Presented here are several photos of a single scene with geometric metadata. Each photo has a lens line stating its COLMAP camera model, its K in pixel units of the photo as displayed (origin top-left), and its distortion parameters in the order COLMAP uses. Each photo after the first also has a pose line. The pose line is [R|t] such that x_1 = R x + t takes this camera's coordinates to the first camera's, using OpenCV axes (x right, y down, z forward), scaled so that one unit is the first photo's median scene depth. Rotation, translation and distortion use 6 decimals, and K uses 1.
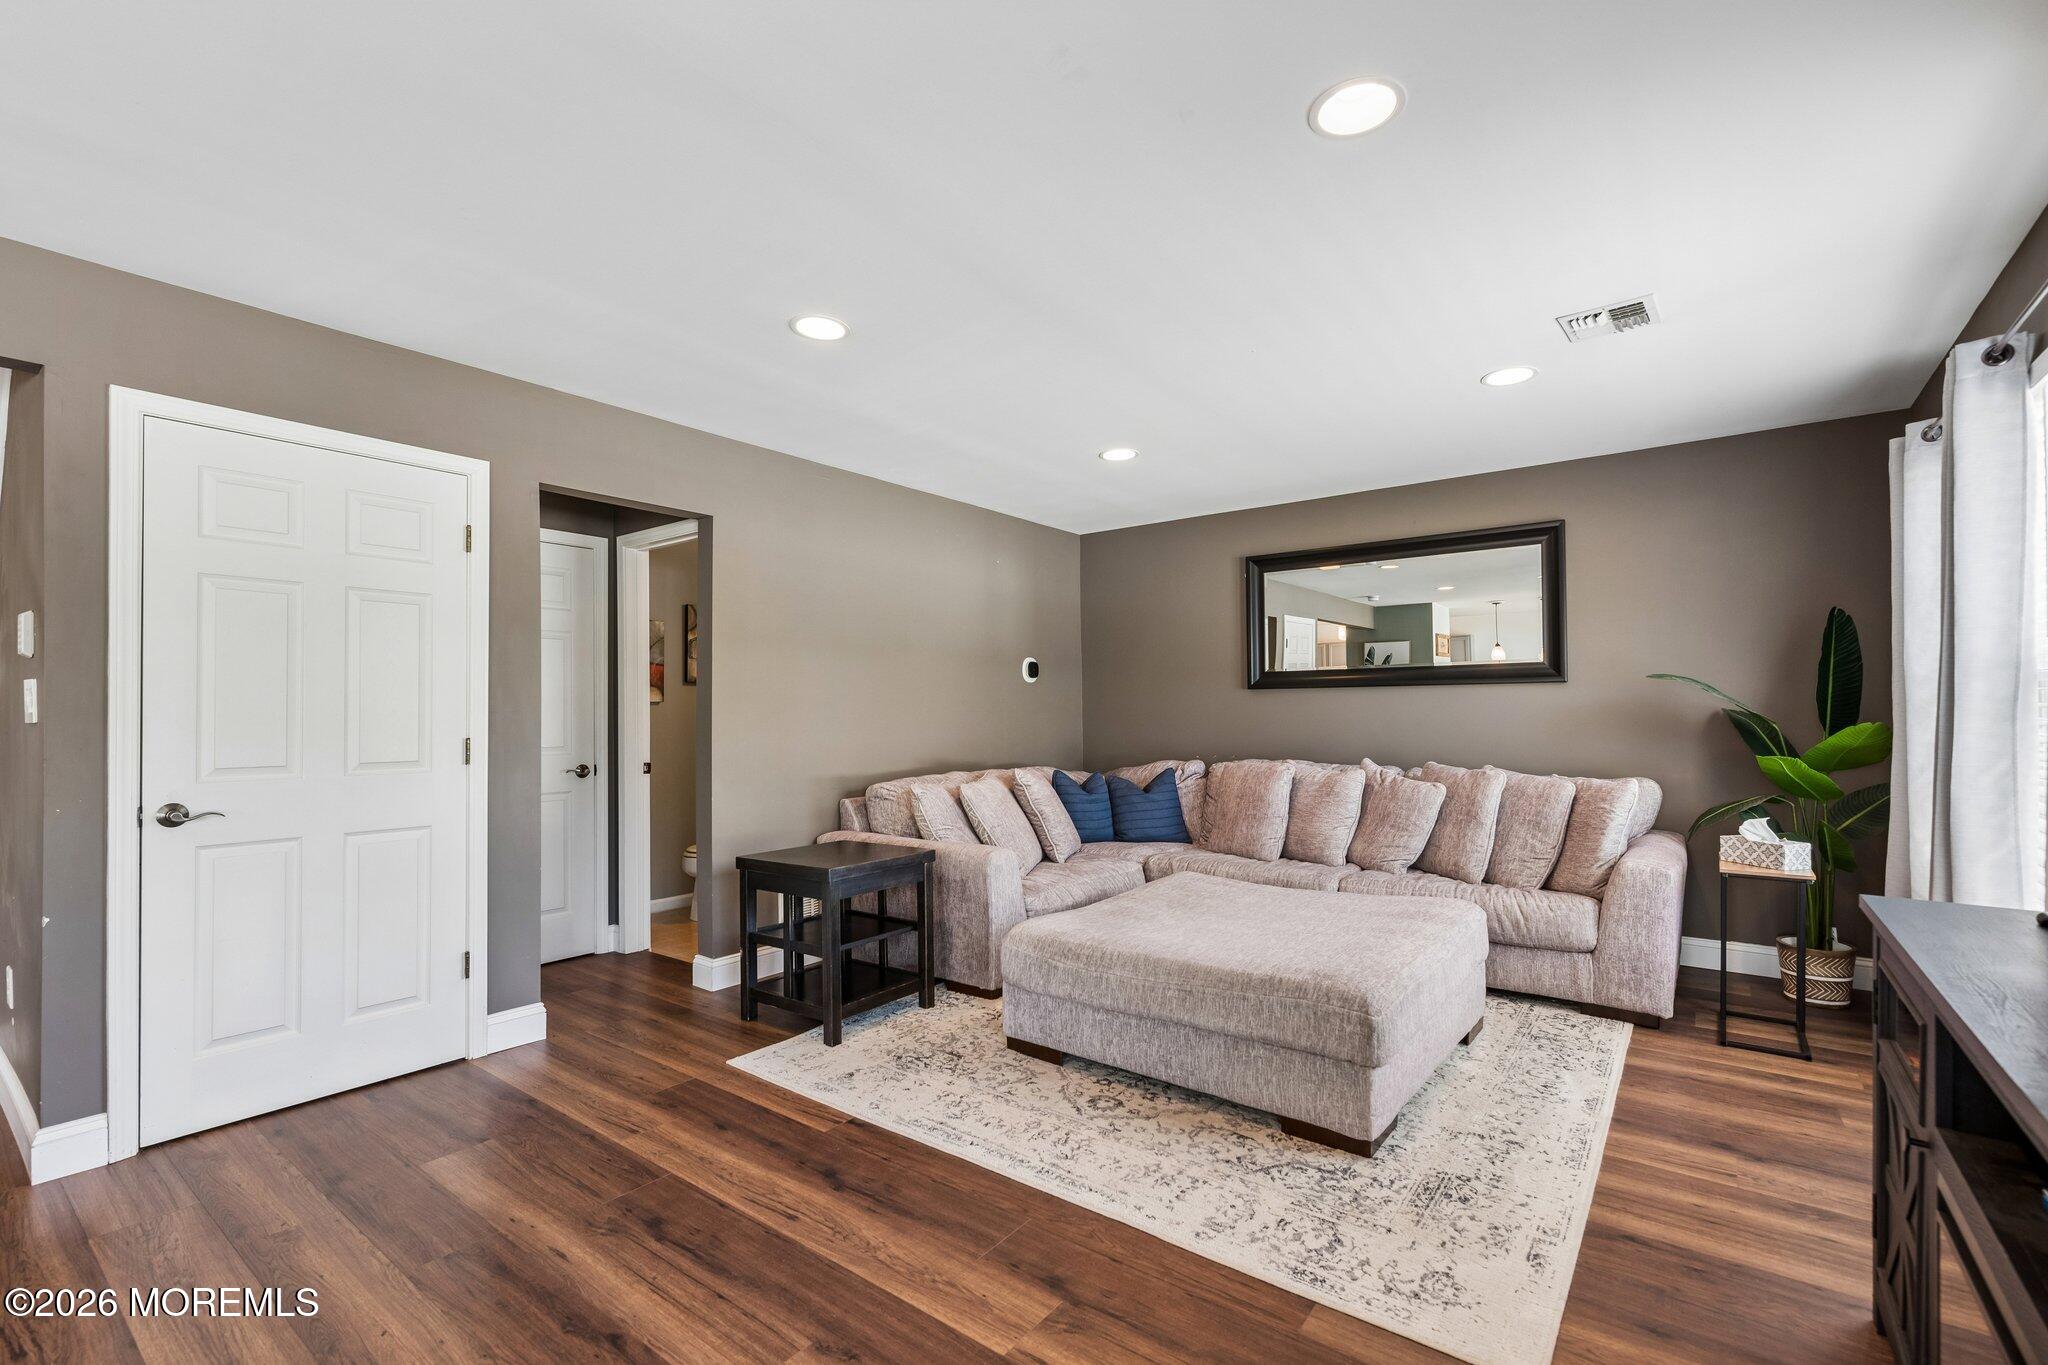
lens RADIAL K [[892.2, 0, 1040.9], [0, 892.2, 702.9], [0, 0, 1]] dist [0.002362, -0.000904]
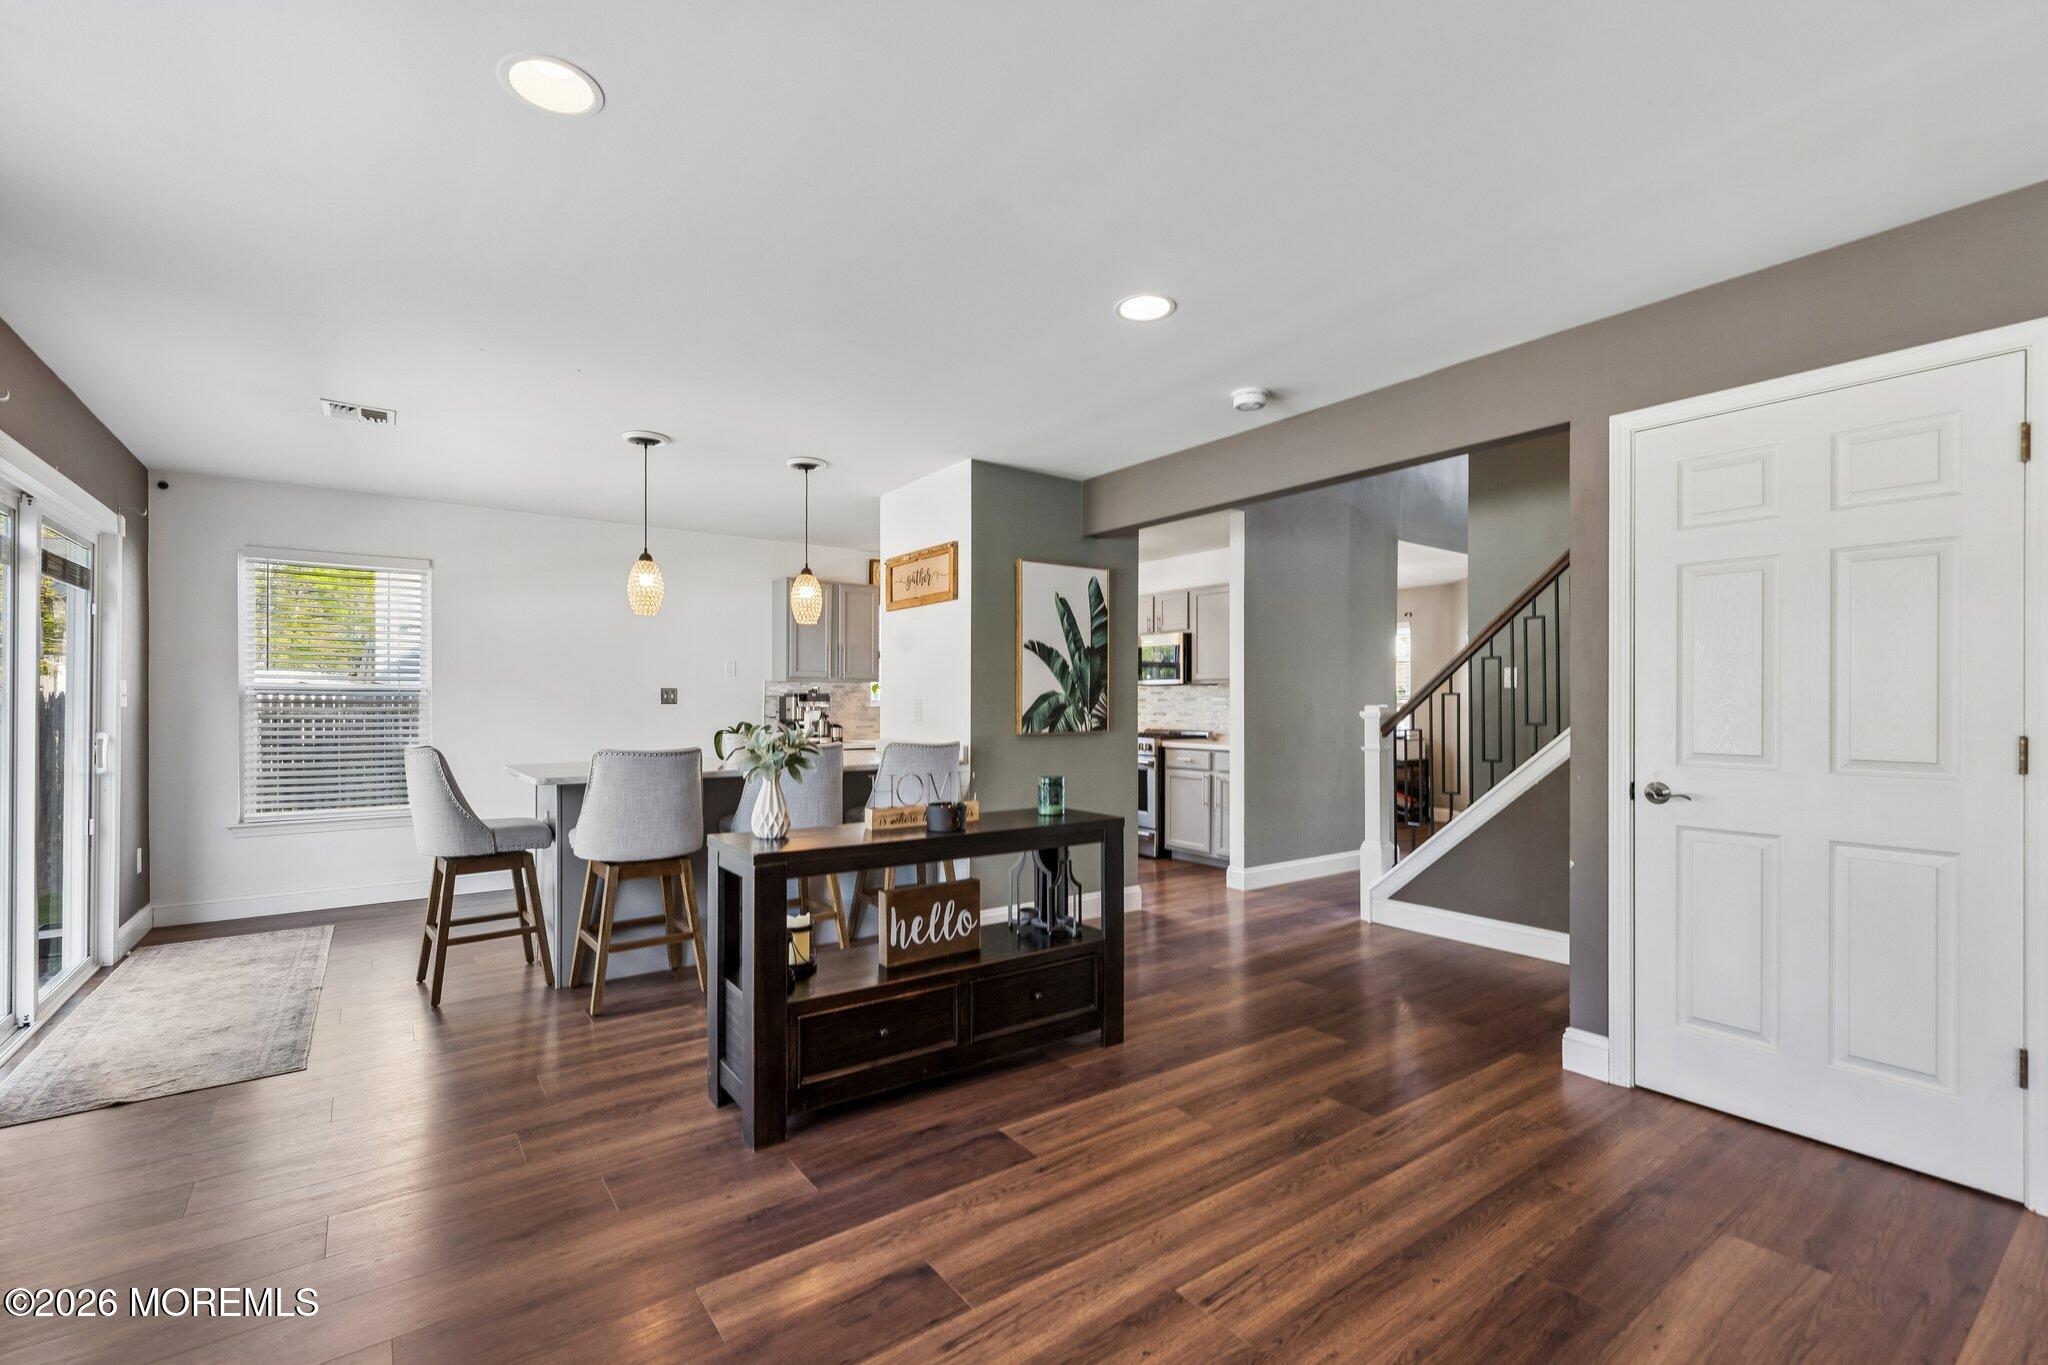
lens RADIAL K [[892.2, 0, 1004.8], [0, 892.2, 701.9], [0, 0, 1]] dist [0.002362, -0.000904]
pose [[-0.305950, 0.007178, -0.952021, 0.204795], [0.011855, 0.999923, 0.003729, 0.001207], [0.951974, -0.010145, -0.306011, 0.397000]]
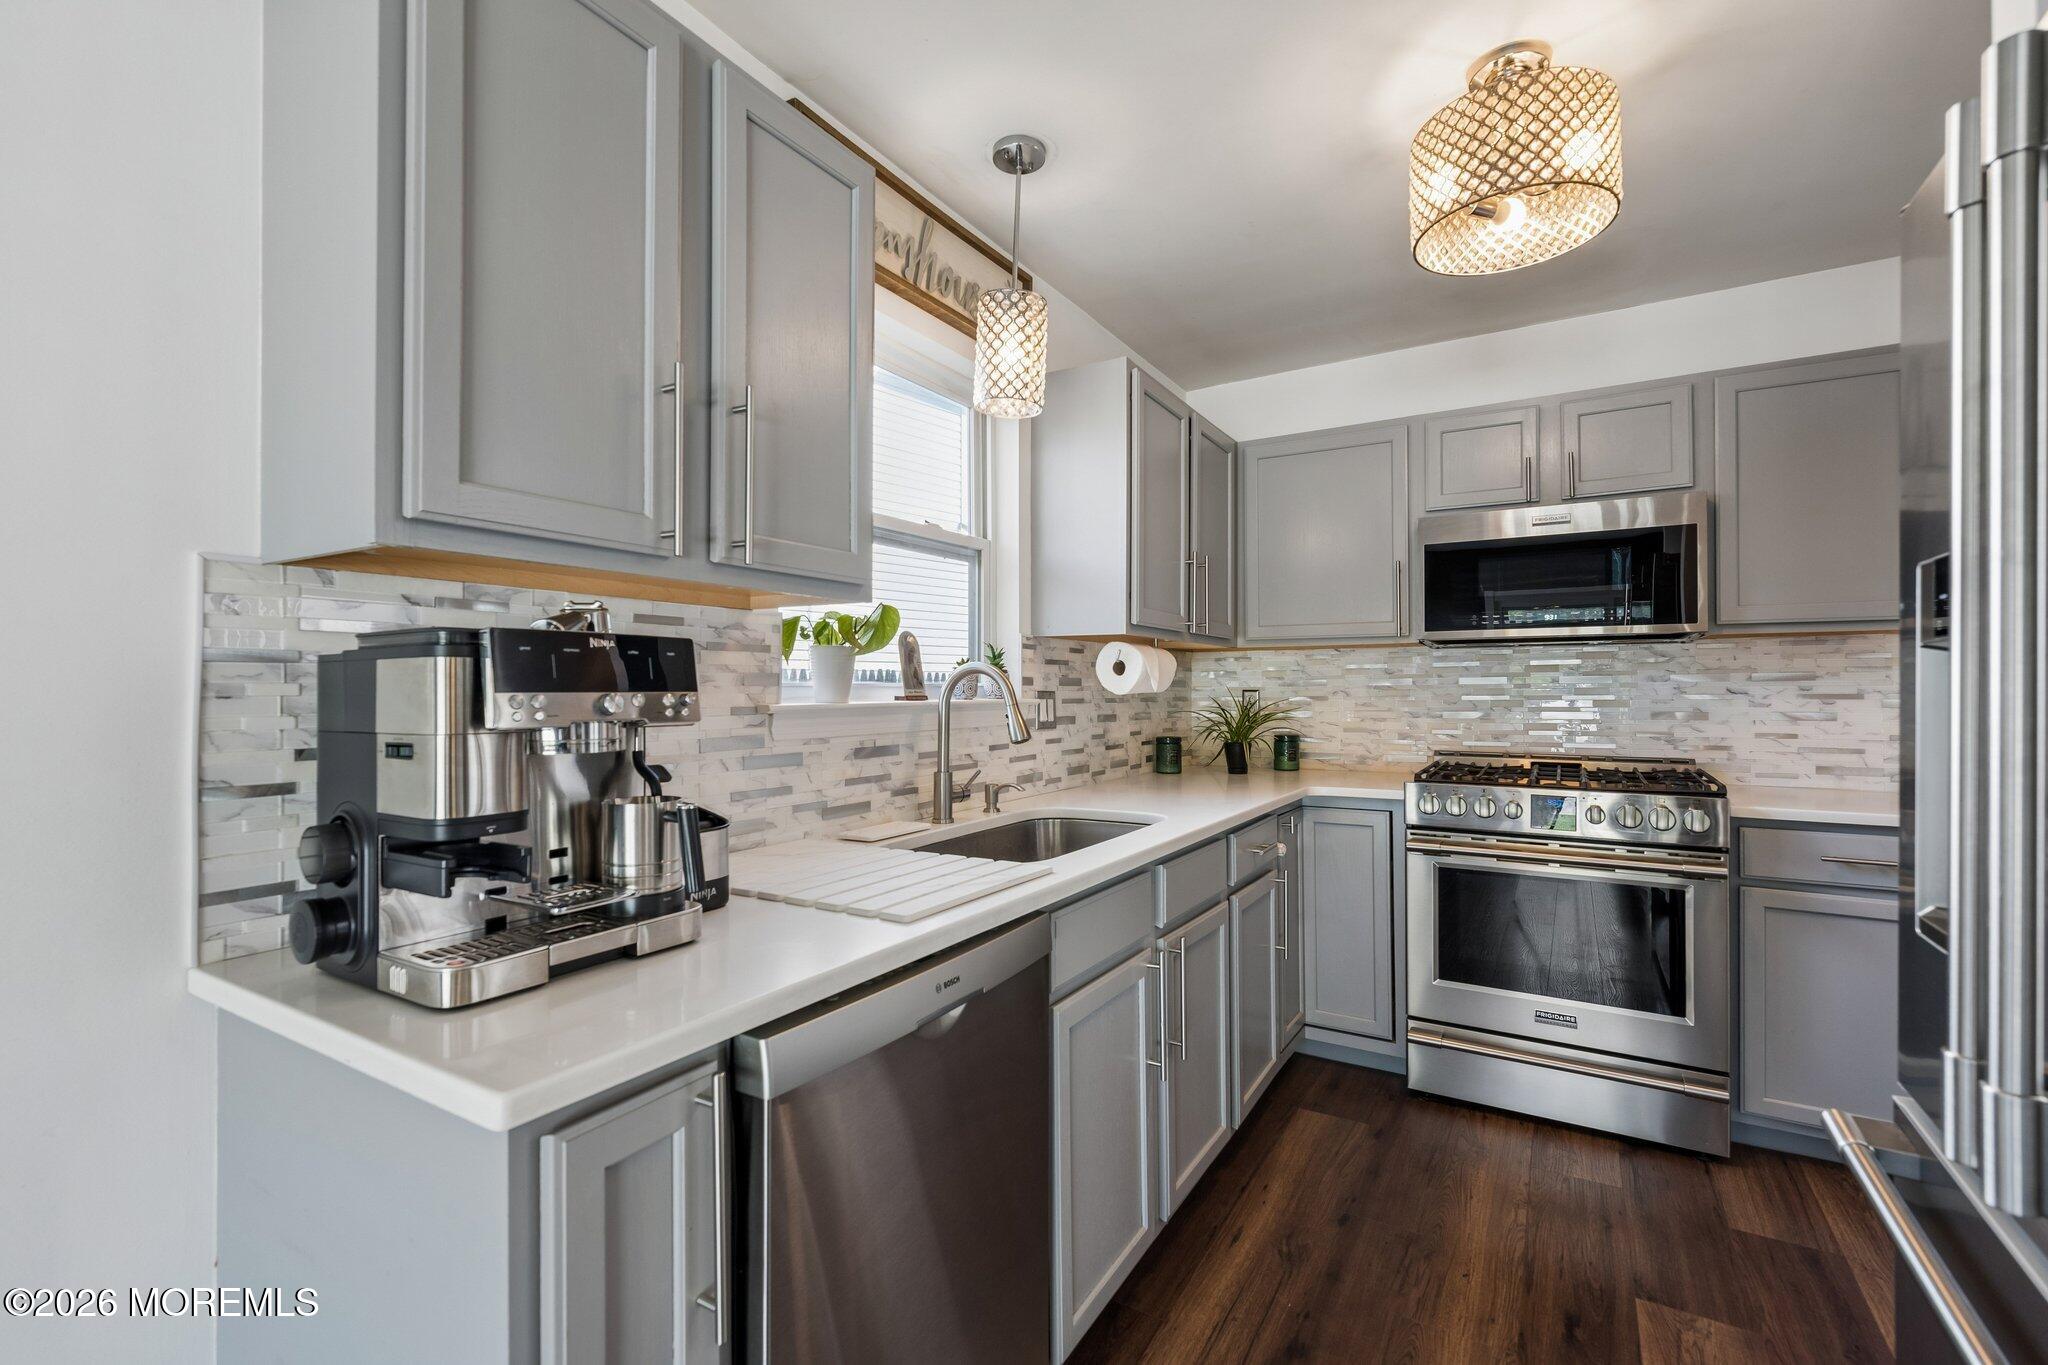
lens RADIAL K [[892.2, 0, 1020.7], [0, 892.2, 684.1], [0, 0, 1]] dist [0.002362, -0.000904]
pose [[0.093149, 0.004894, -0.995640, -1.094163], [0.012373, 0.999905, 0.006072, 0.001388], [0.995575, -0.012885, 0.093080, -0.408190]]
